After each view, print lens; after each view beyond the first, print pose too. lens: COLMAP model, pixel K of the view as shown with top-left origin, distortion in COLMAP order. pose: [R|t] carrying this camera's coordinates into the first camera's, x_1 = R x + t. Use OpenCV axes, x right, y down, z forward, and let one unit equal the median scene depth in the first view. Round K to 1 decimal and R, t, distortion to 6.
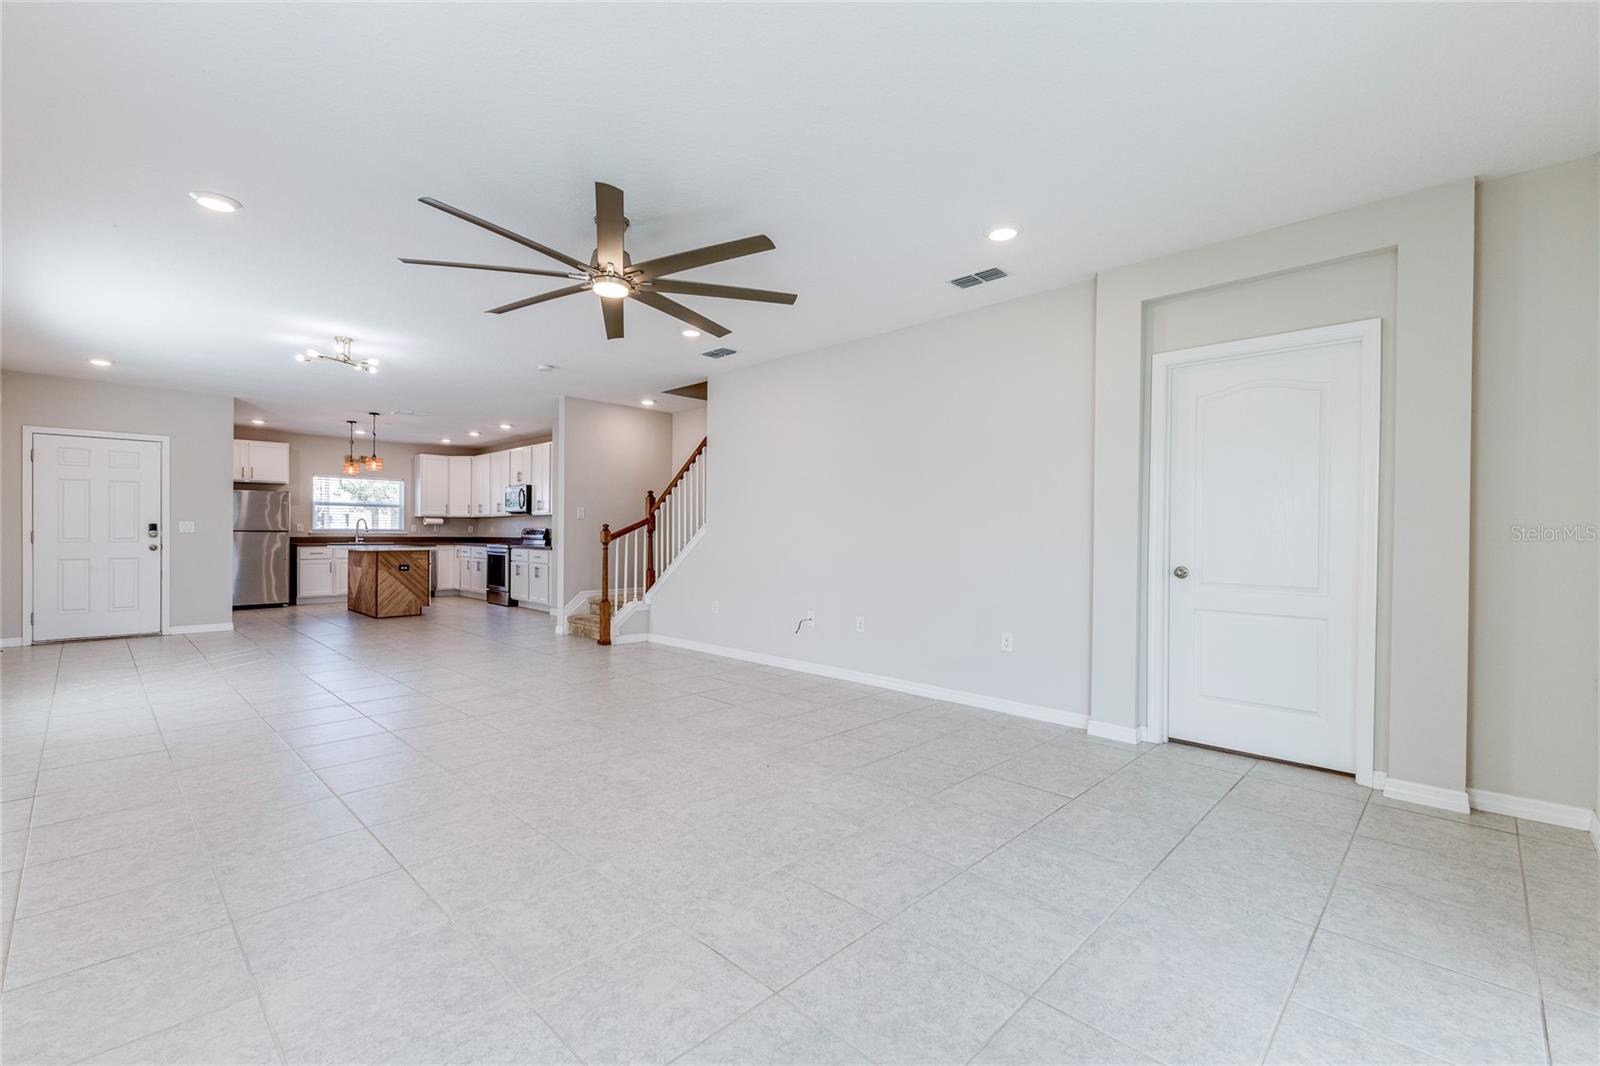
lens RADIAL K [[689.3, 0, 795.8], [0, 689.3, 532.1], [0, 0, 1]] dist [0.005207, -0.000061]
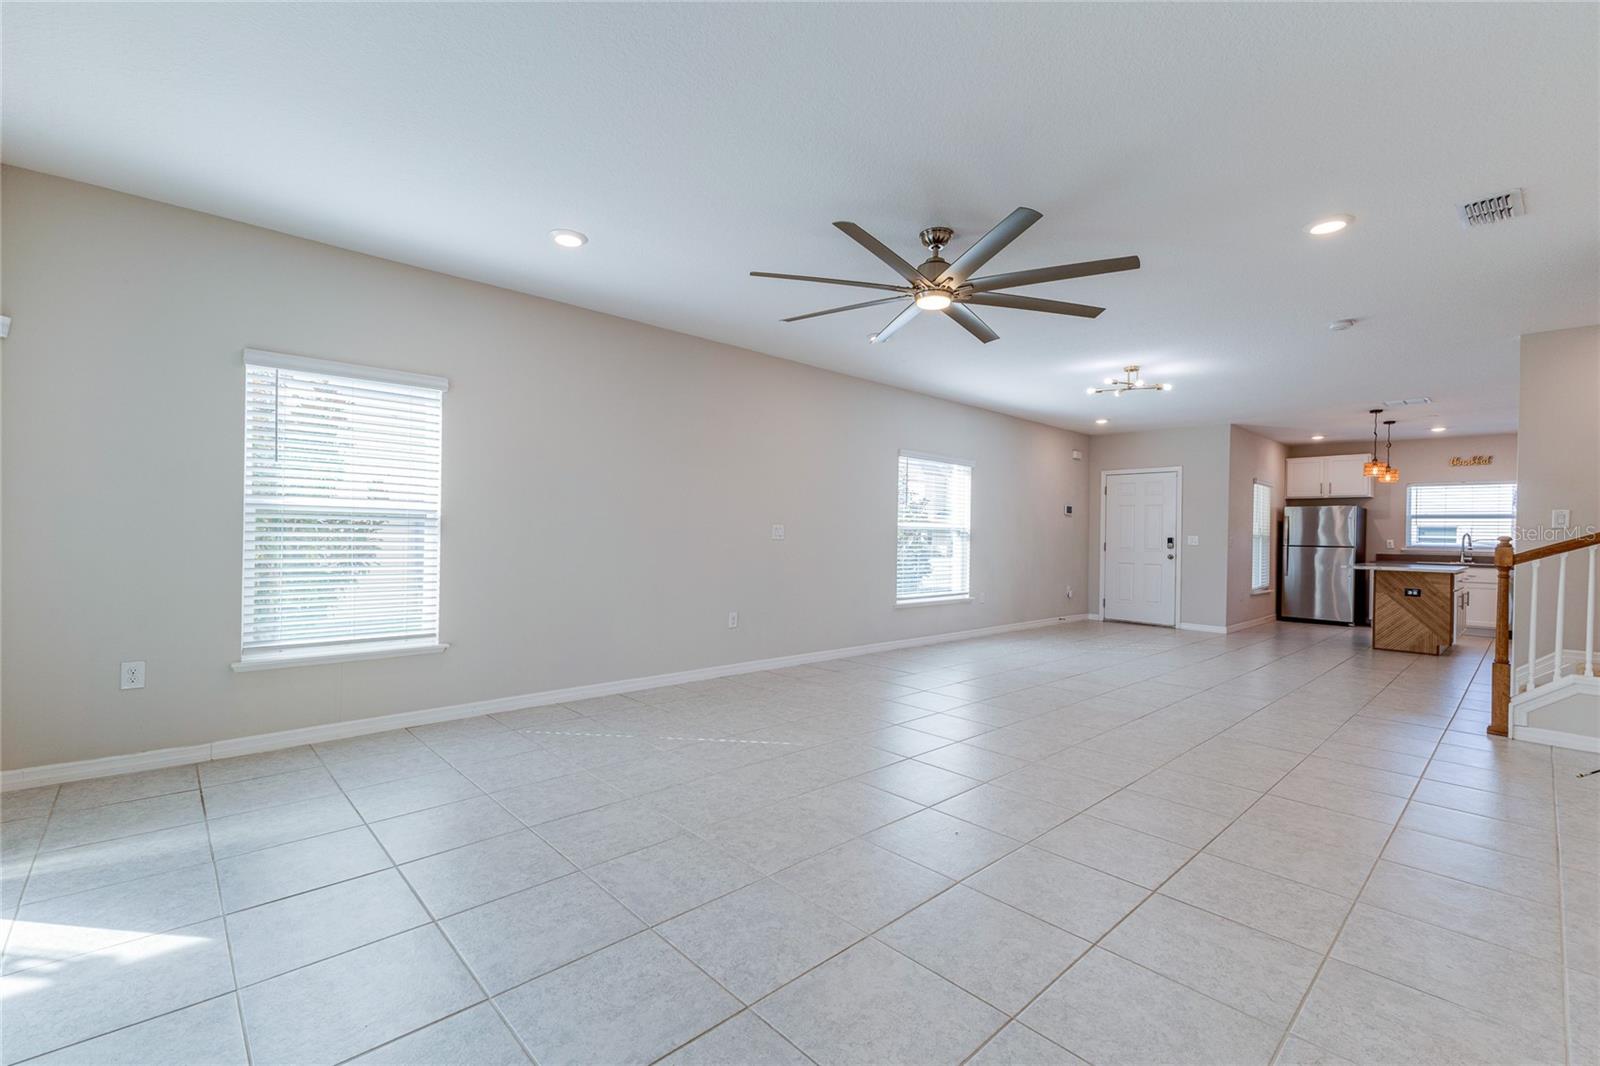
lens RADIAL K [[689.3, 0, 795.5], [0, 689.3, 537.5], [0, 0, 1]] dist [0.005207, -0.000061]
pose [[-0.042463, -0.002300, -0.999095, 0.340981], [-0.018356, 0.999830, -0.001521, 0.001732], [0.998929, 0.018275, -0.042498, 0.376992]]
